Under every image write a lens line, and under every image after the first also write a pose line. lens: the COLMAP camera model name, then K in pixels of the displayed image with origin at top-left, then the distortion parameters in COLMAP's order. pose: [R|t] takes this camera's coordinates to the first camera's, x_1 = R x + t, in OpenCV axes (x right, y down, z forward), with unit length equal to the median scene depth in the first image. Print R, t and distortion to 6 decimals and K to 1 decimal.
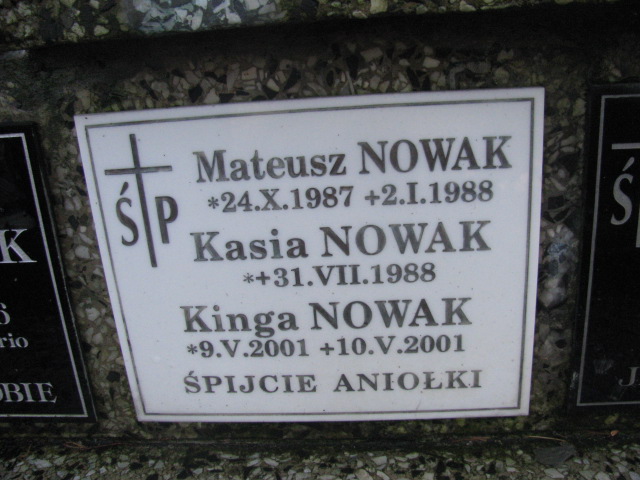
lens RADIAL K [[616.5, 0, 320.0], [0, 616.5, 240.0], [0, 0, 1]] dist [-0.192020, 0.176769]
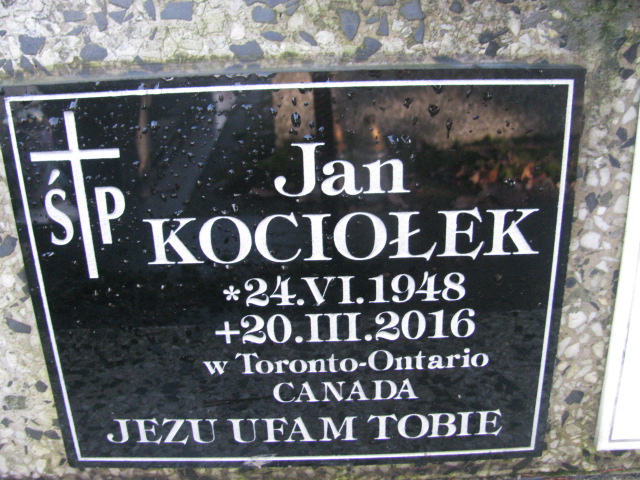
lens RADIAL K [[616.5, 0, 320.0], [0, 616.5, 240.0], [0, 0, 1]] dist [-0.192020, 0.176769]
pose [[0.998033, 0.003826, 0.062573, -0.795868], [-0.003834, 0.999993, 0.000010, 0.020976], [-0.062573, -0.000250, 0.998040, 0.250089]]
